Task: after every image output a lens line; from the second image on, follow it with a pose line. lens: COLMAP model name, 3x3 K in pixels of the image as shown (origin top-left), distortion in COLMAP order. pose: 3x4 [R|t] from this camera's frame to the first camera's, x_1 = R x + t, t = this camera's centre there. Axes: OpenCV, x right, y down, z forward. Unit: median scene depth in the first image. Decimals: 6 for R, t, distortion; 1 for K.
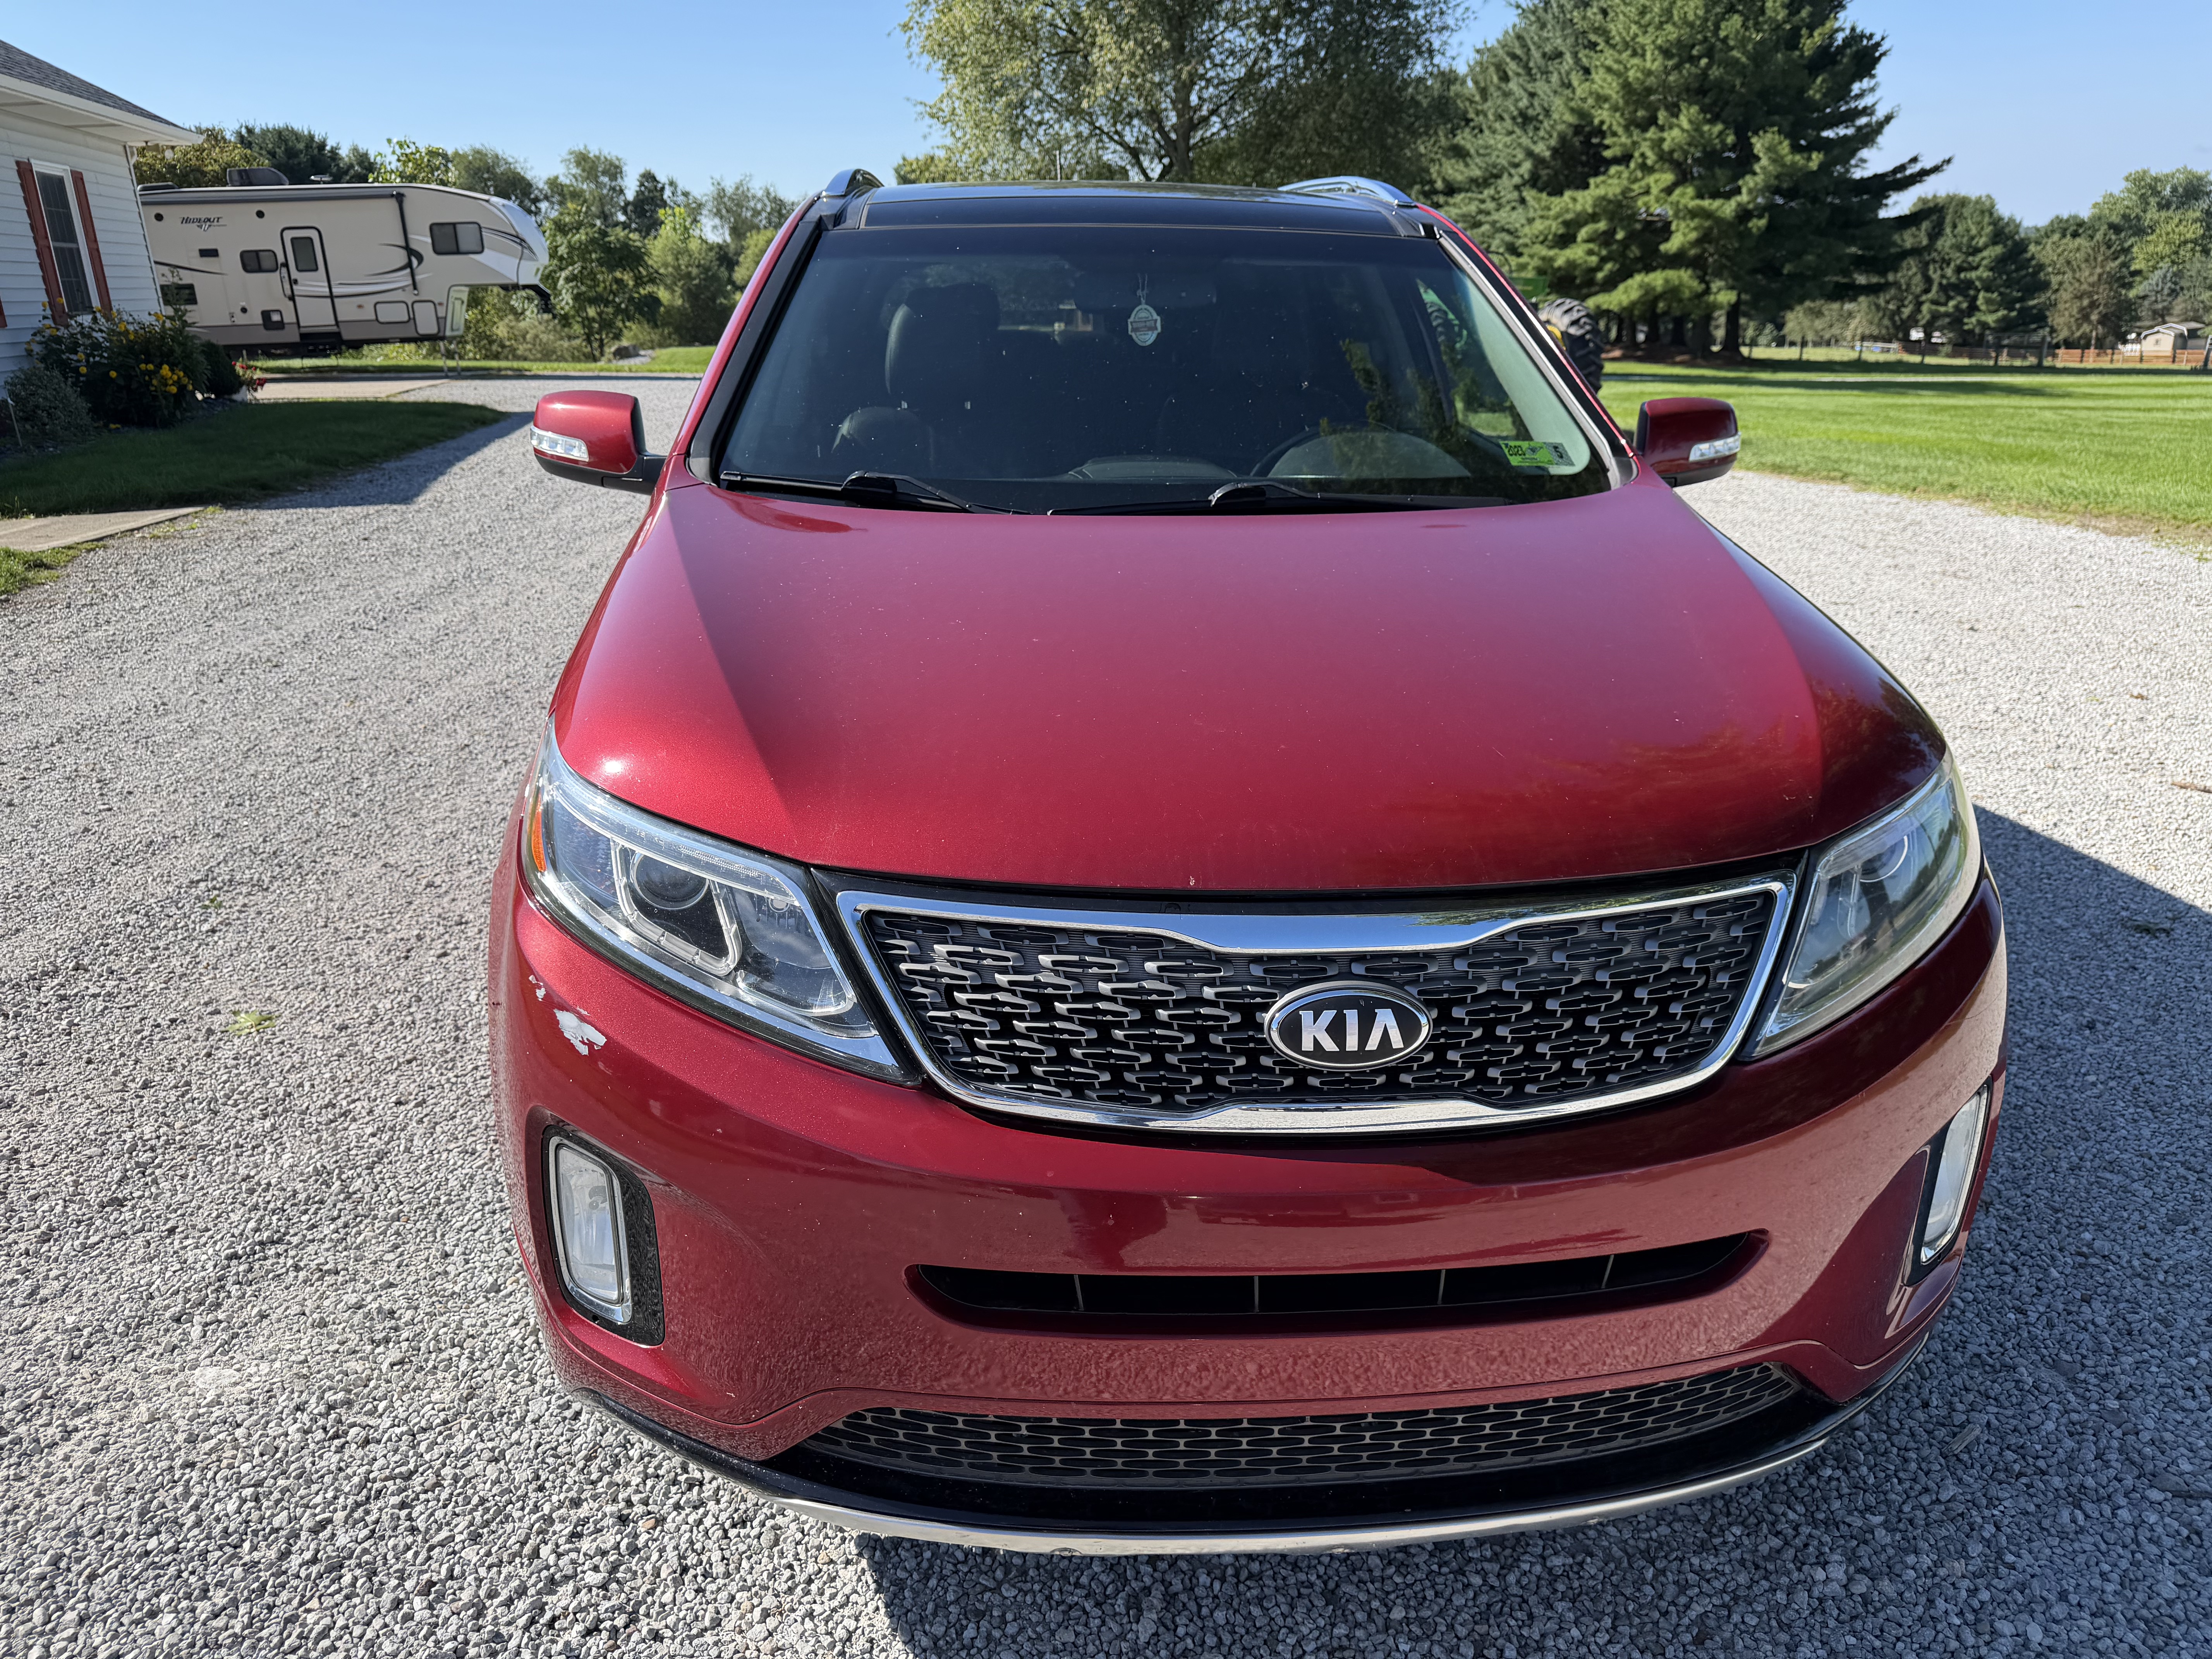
lens RADIAL K [[1534.1, 0, 1106.0], [0, 1534.1, 829.5], [0, 0, 1]] dist [-0.001667, -0.001178]
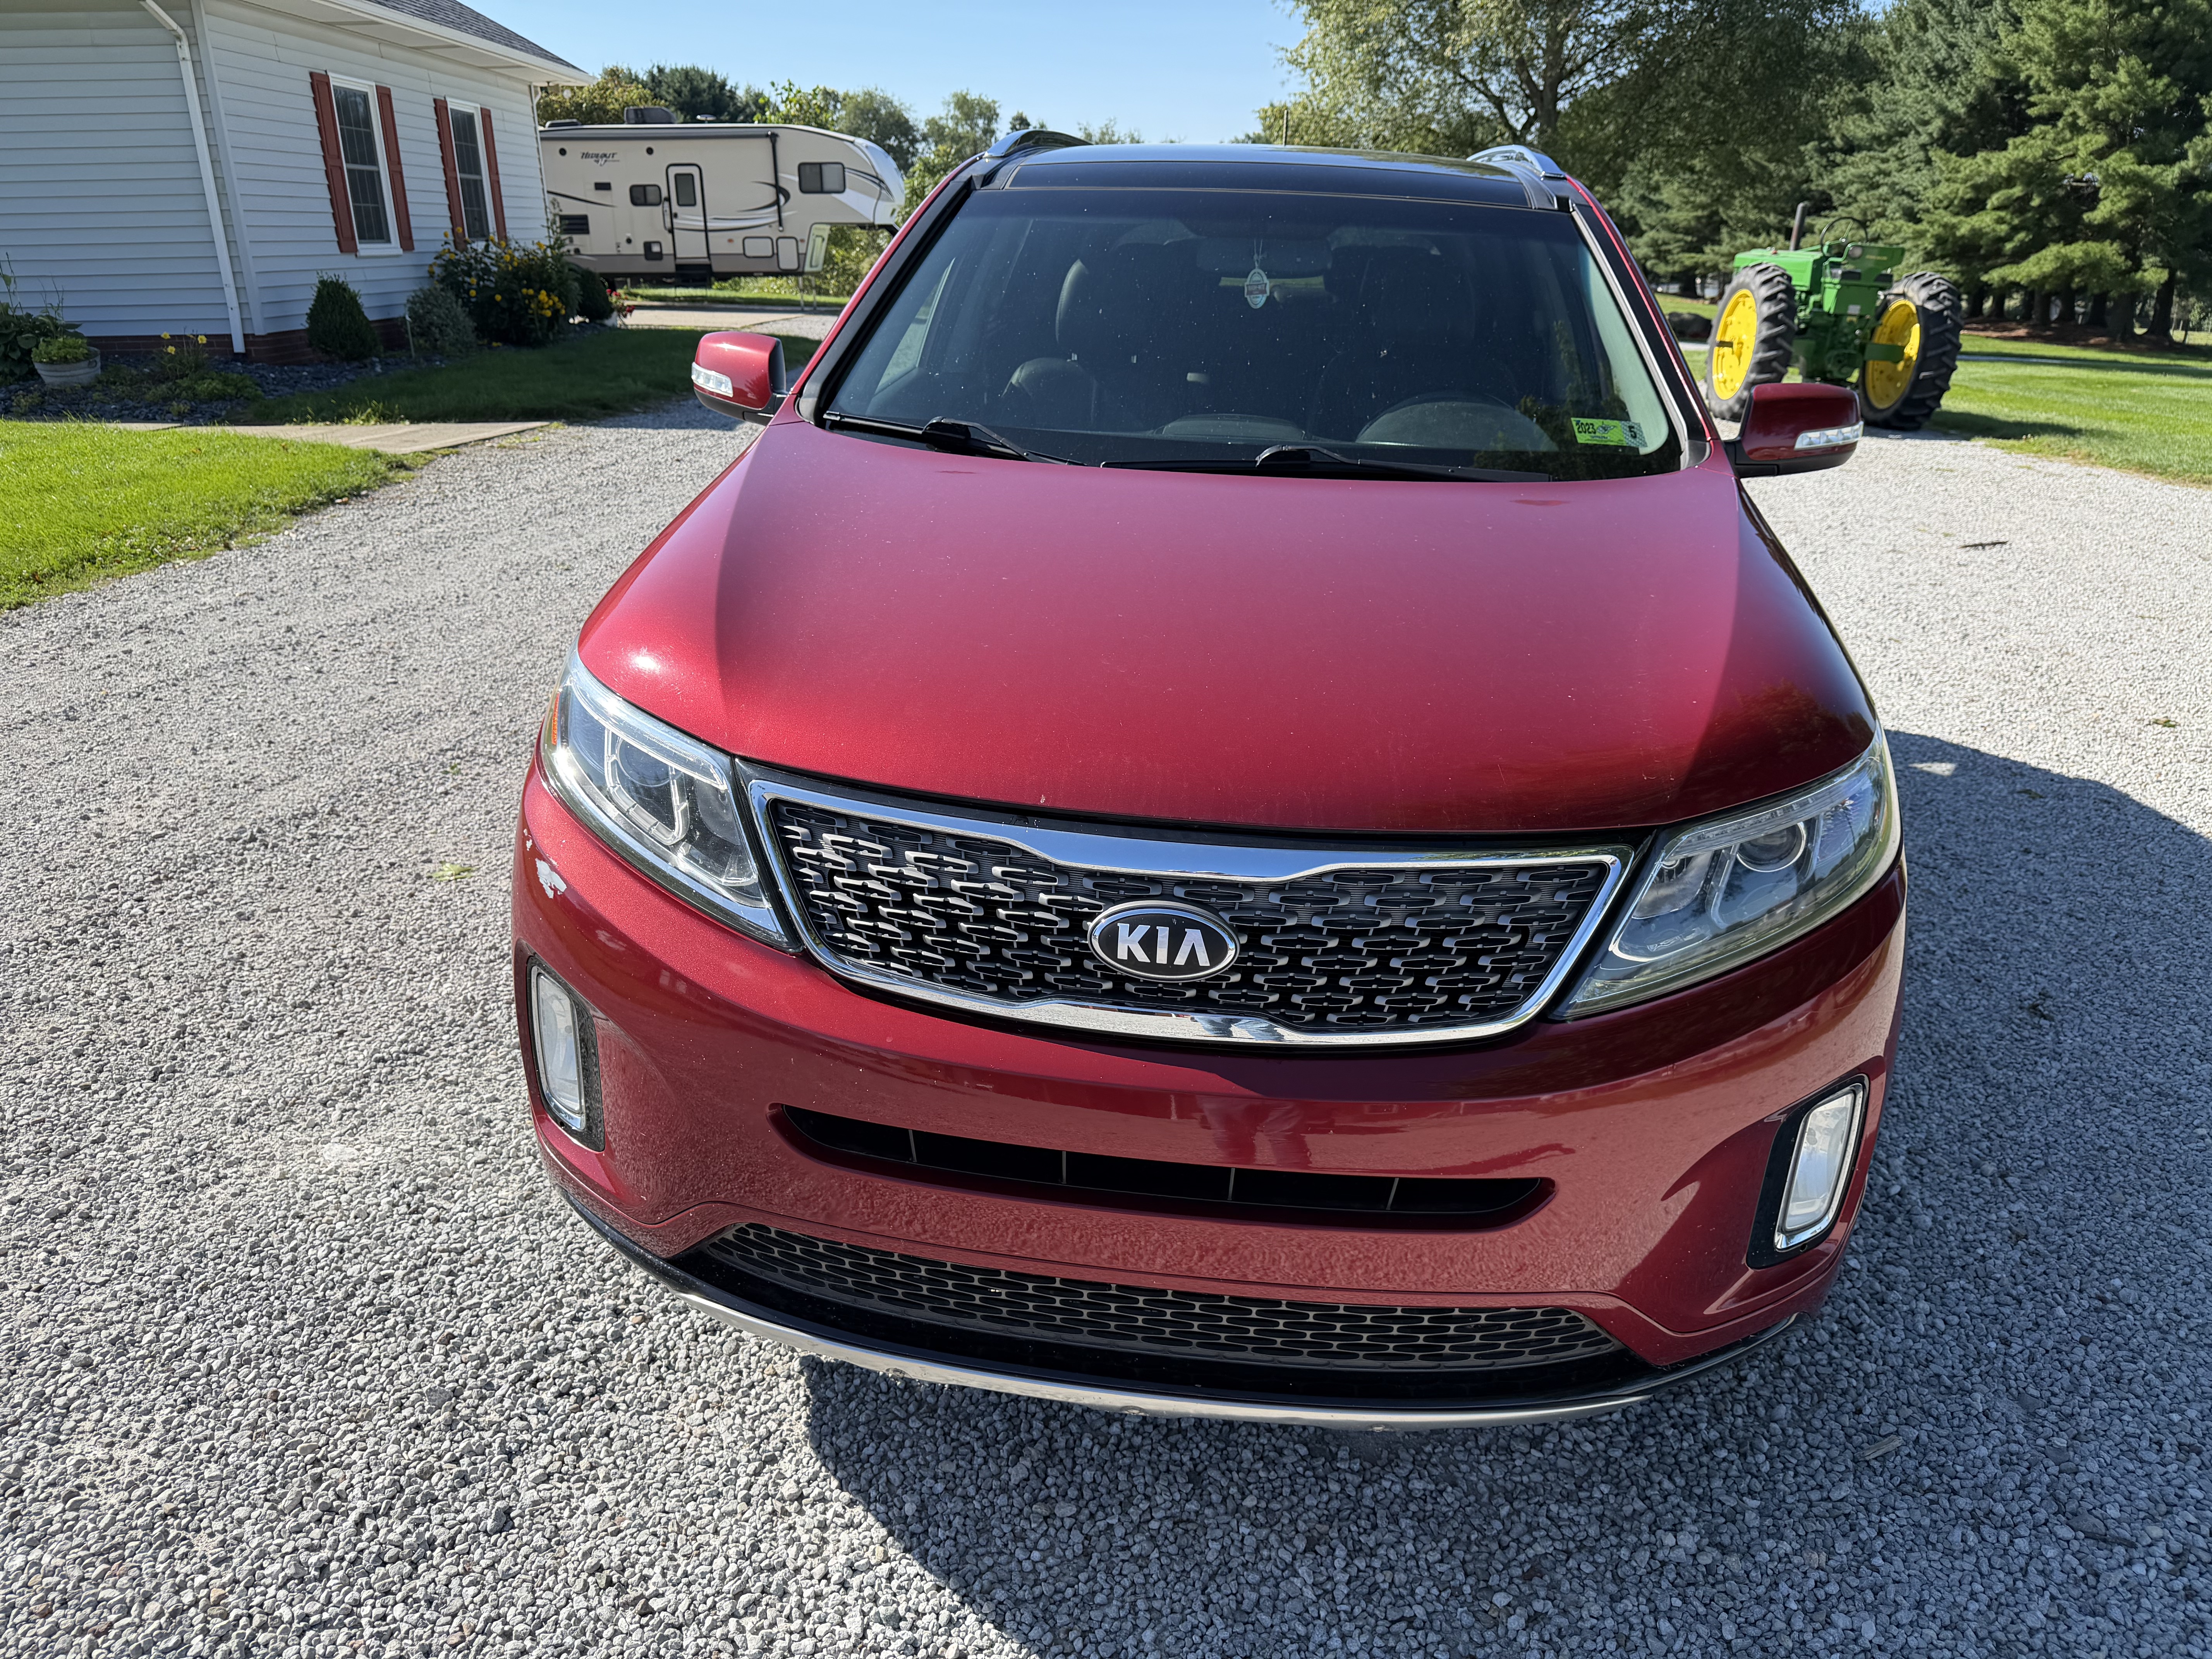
lens RADIAL K [[1519.2, 0, 1106.0], [0, 1519.2, 829.5], [0, 0, 1]] dist [0.003284, -0.003126]
pose [[0.979076, 0.097951, -0.178369, 0.227087], [-0.092372, 0.994947, 0.039341, 0.006221], [0.181321, -0.022041, 0.983177, -0.060584]]
